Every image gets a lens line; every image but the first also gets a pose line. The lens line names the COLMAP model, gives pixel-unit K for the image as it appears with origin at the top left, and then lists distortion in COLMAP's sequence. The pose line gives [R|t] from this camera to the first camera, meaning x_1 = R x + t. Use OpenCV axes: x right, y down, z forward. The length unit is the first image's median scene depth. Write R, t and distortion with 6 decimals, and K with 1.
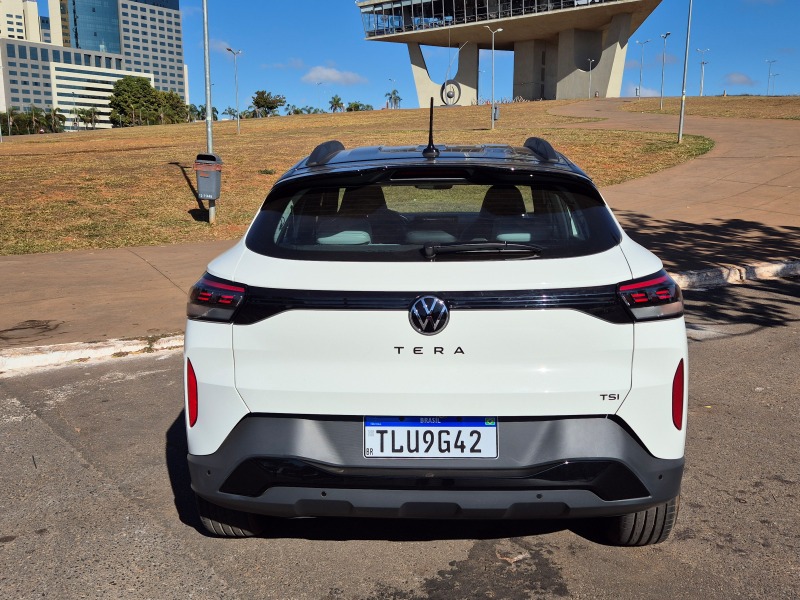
lens RADIAL K [[743.1, 0, 400.5], [0, 743.1, 282.6], [0, 0, 1]] dist [0.083847, -0.086092]
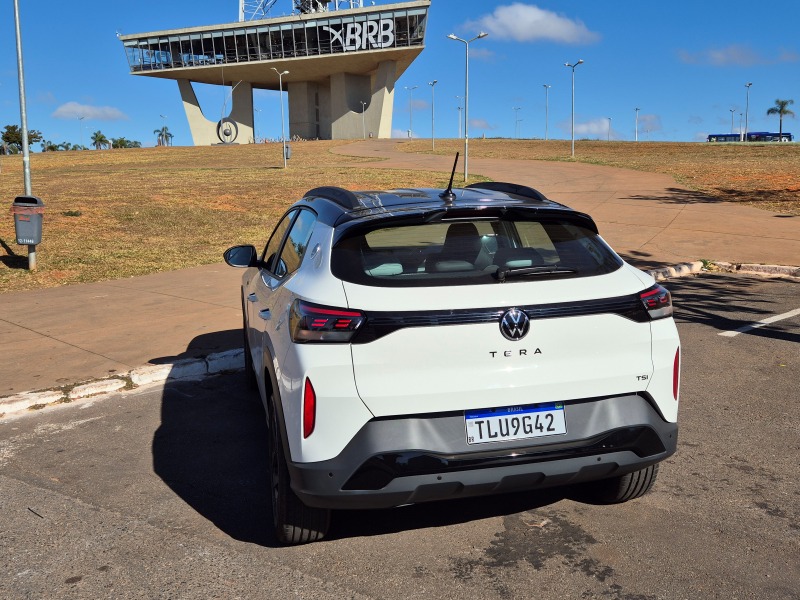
lens RADIAL K [[743.1, 0, 400.5], [0, 743.1, 282.6], [0, 0, 1]] dist [0.083847, -0.086092]
pose [[0.956473, -0.047393, 0.287947, -0.387595], [0.061426, 0.997314, -0.039893, 0.008105], [-0.285283, 0.055844, 0.956815, -0.124451]]
